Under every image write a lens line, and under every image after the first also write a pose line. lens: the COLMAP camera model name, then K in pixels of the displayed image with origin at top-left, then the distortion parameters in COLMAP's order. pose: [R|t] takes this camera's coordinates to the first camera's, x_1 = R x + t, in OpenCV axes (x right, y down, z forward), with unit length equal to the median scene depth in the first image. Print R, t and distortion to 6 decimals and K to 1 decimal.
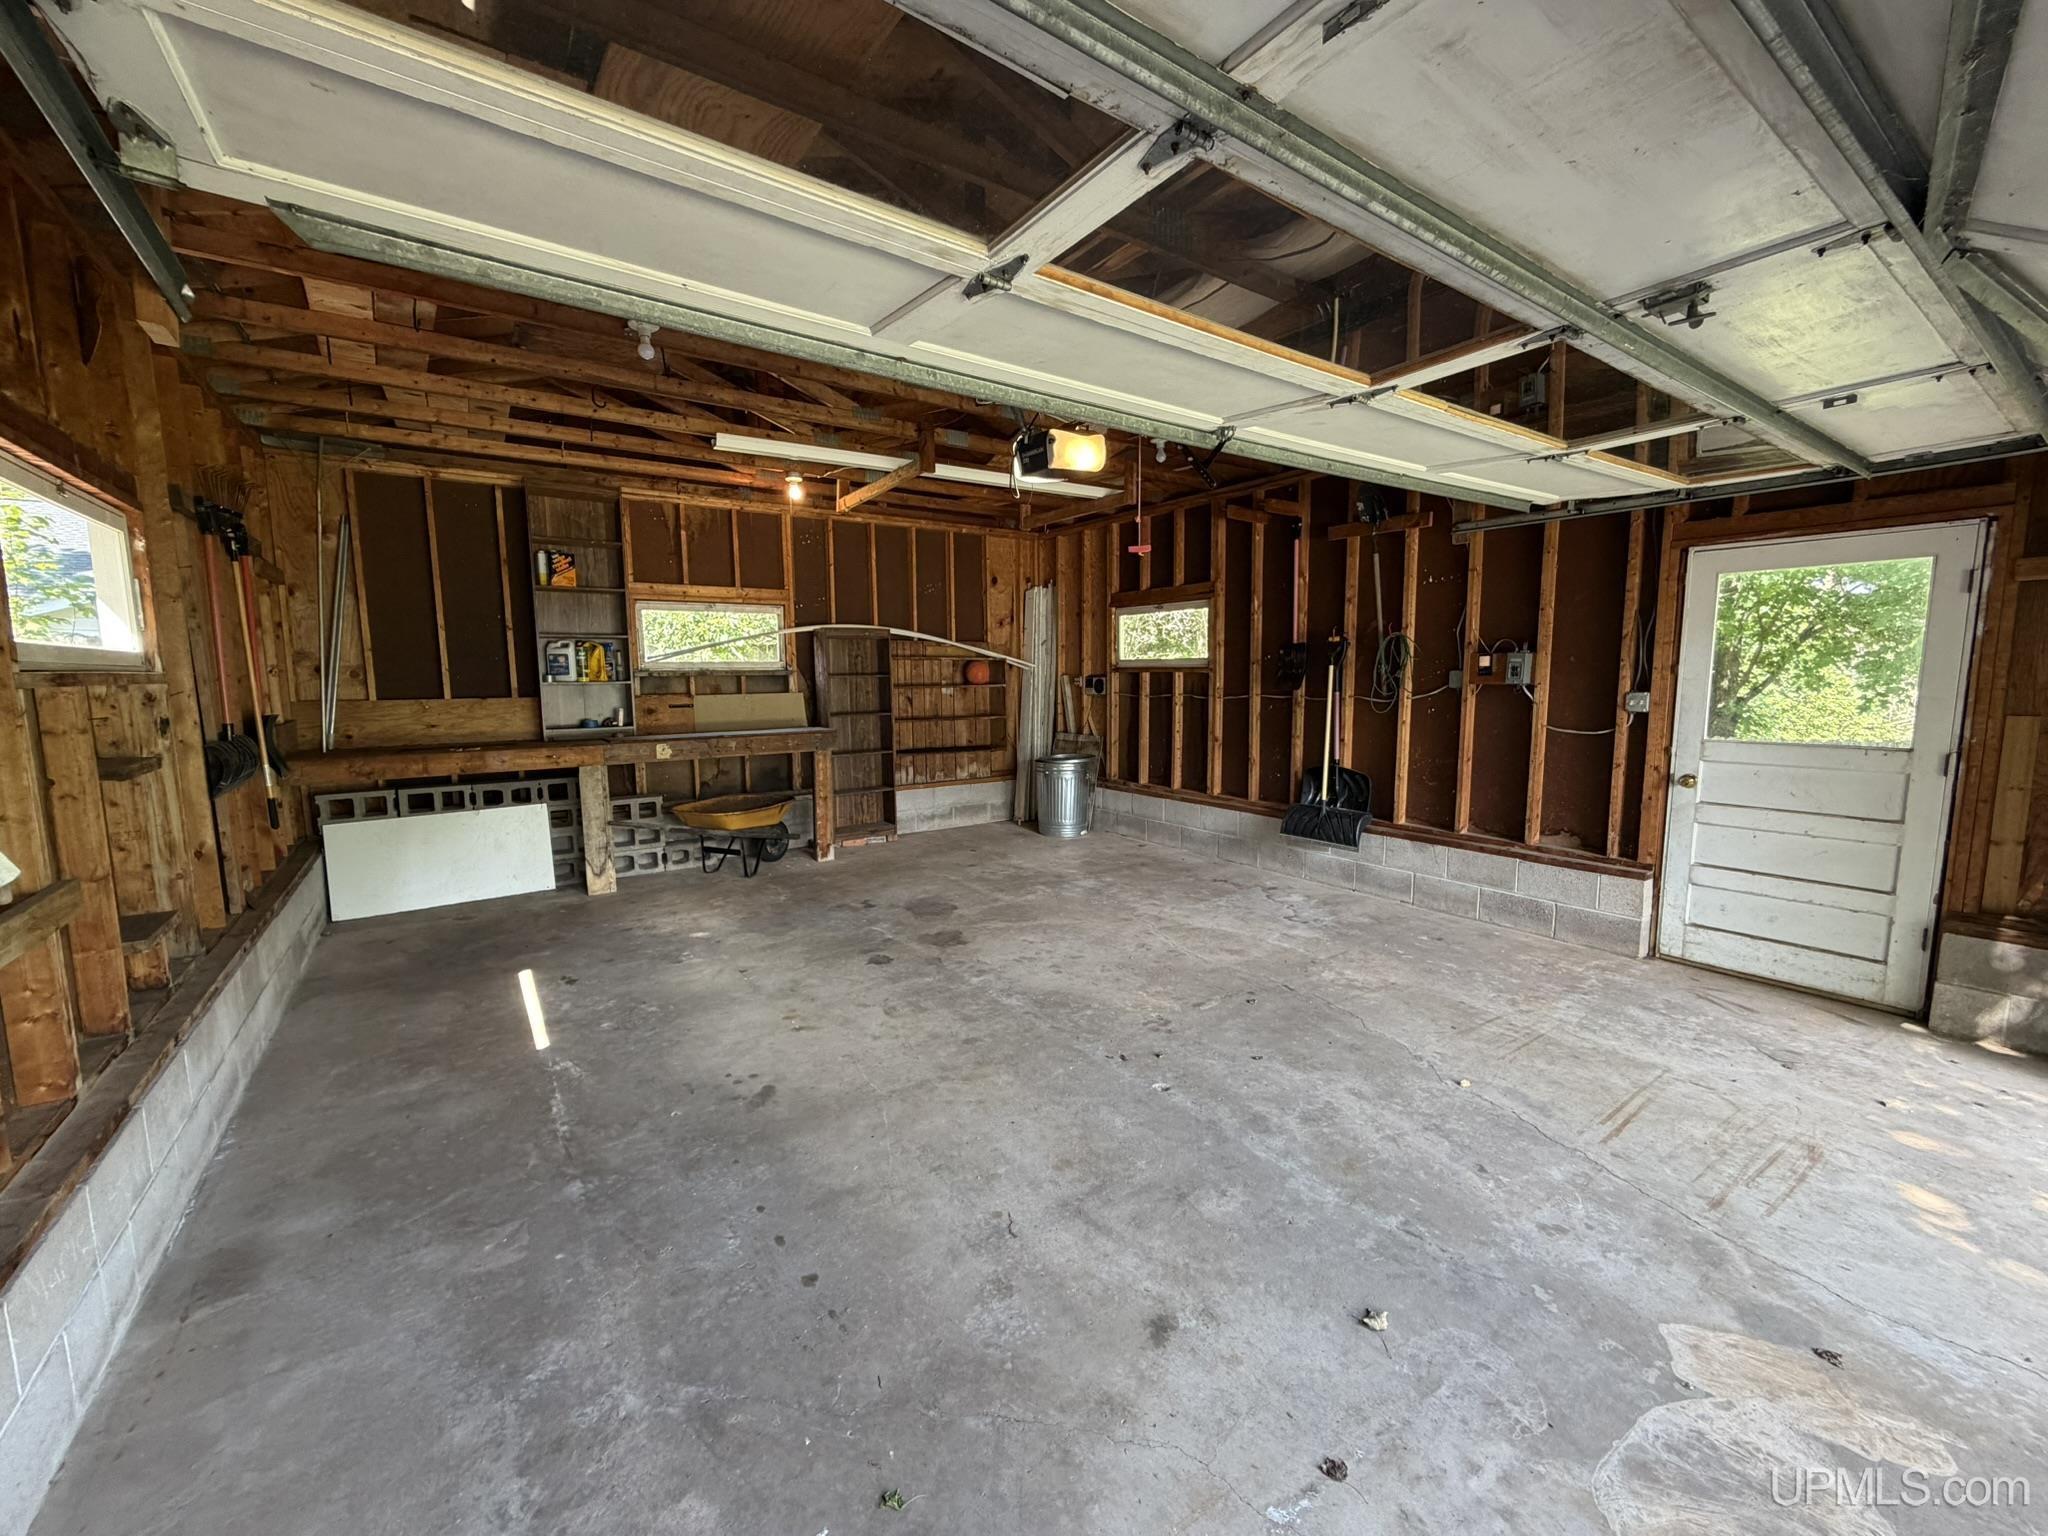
lens RADIAL K [[816.3, 0, 1019.8], [0, 816.3, 769.9], [0, 0, 1]] dist [-0.000959, 0.000021]
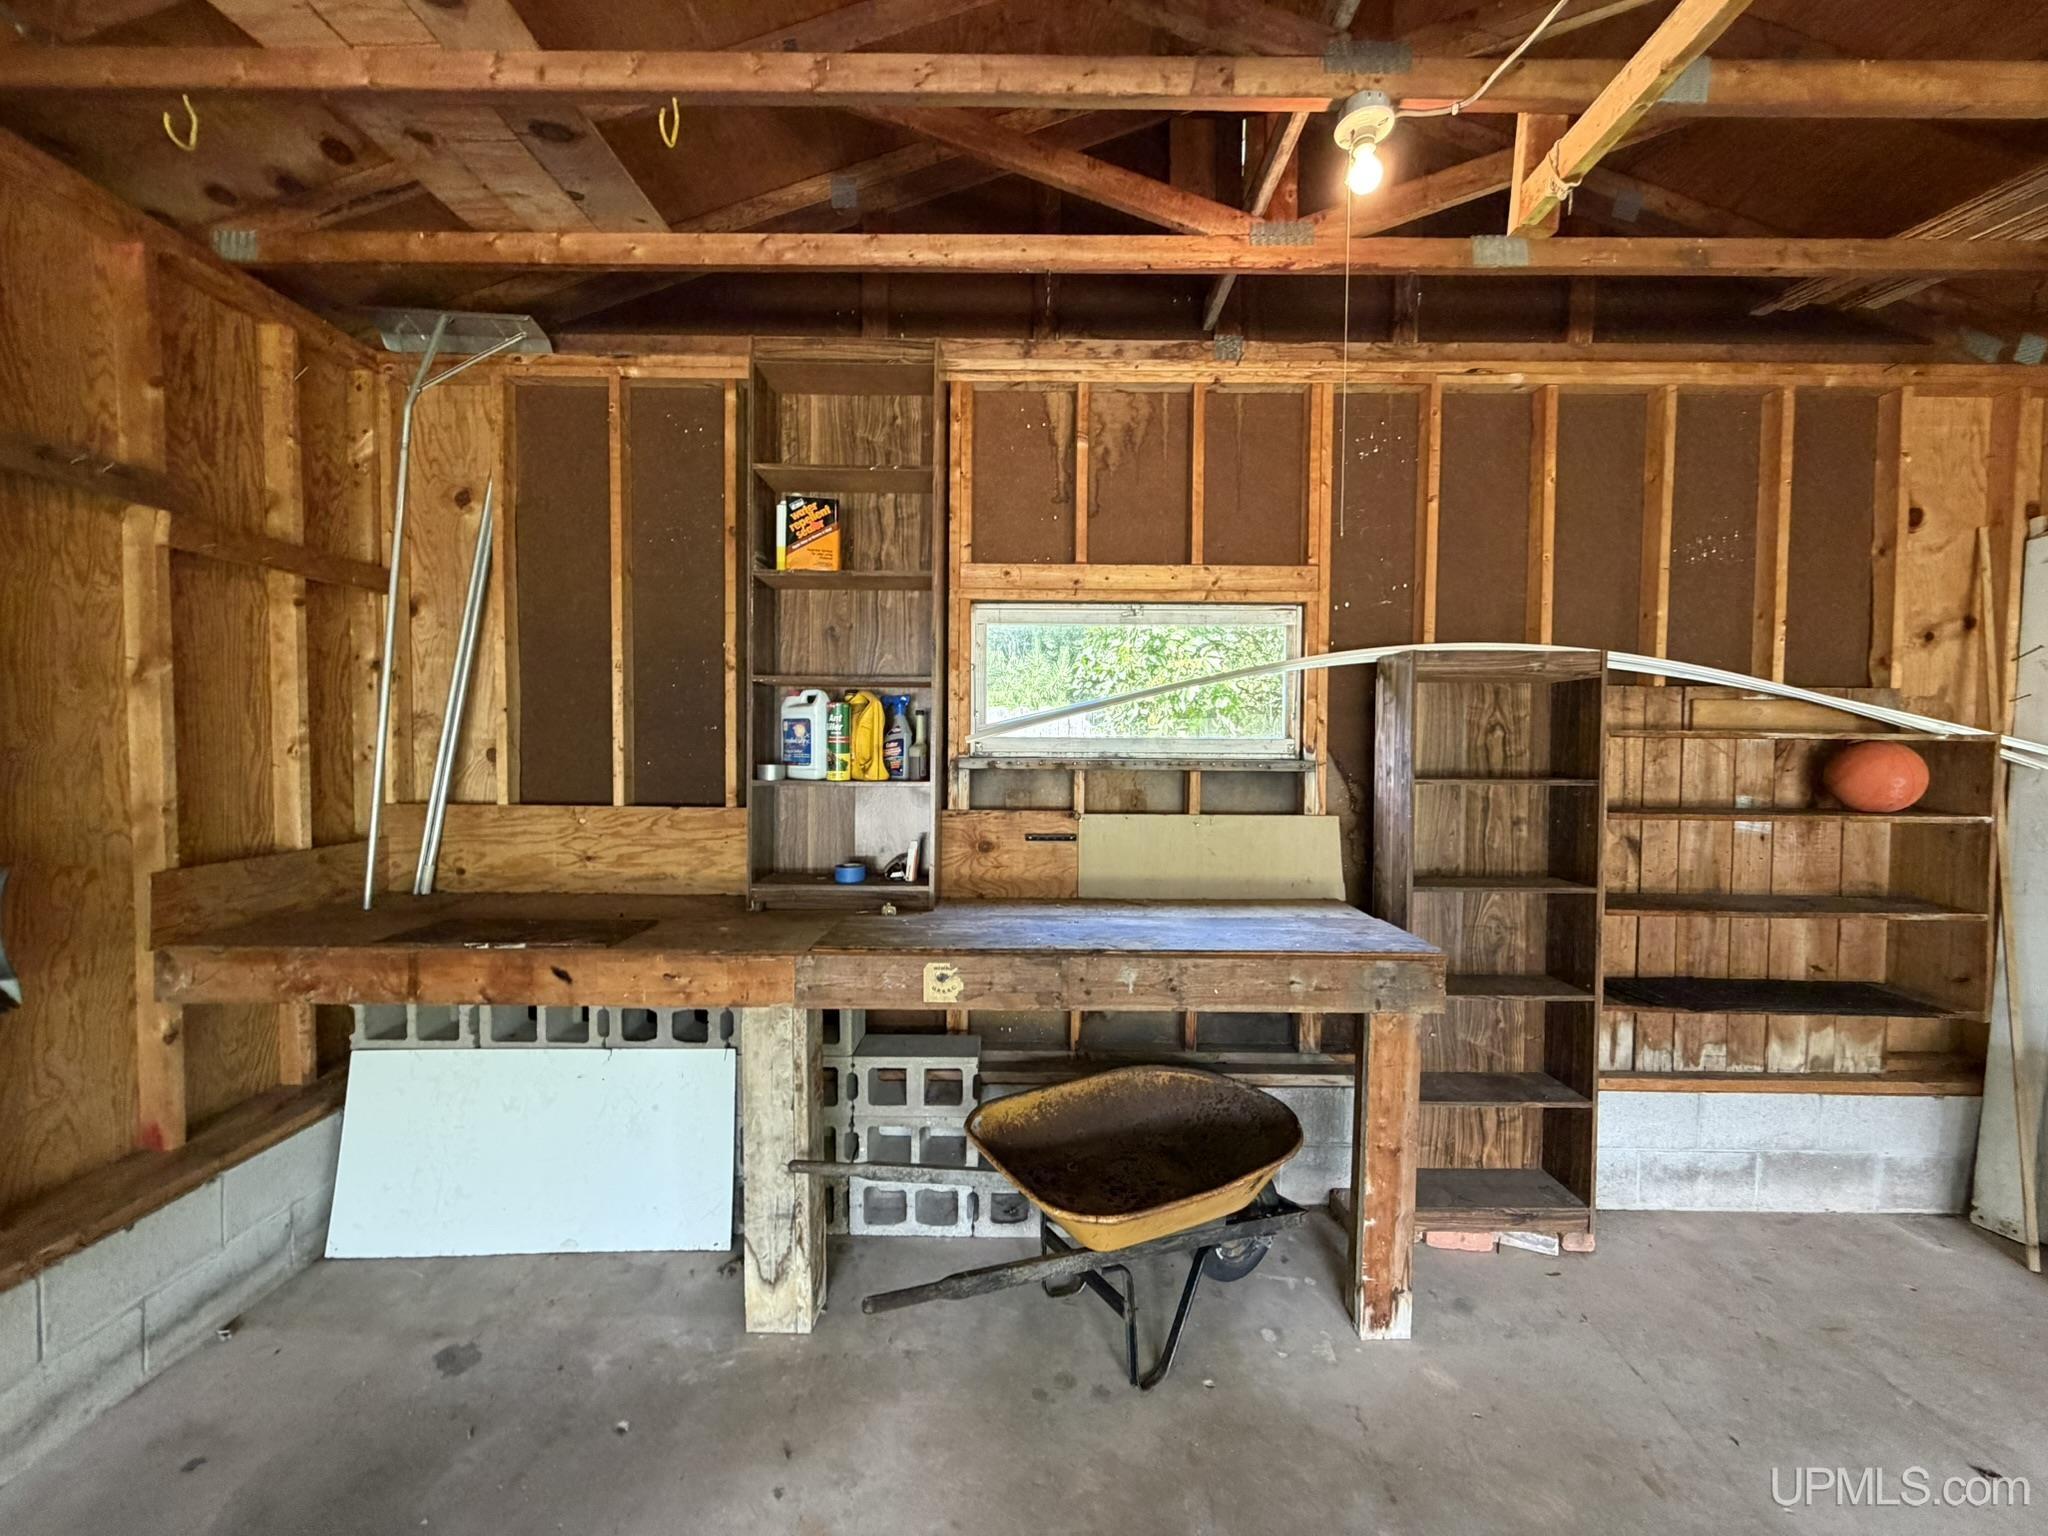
lens RADIAL K [[816.3, 0, 1020.0], [0, 816.3, 769.2], [0, 0, 1]] dist [-0.000959, 0.000021]
pose [[0.818502, 0.034400, -0.573473, -0.168275], [-0.084128, 0.994622, -0.060410, -0.082108], [0.568310, 0.097691, 0.816994, 0.593915]]
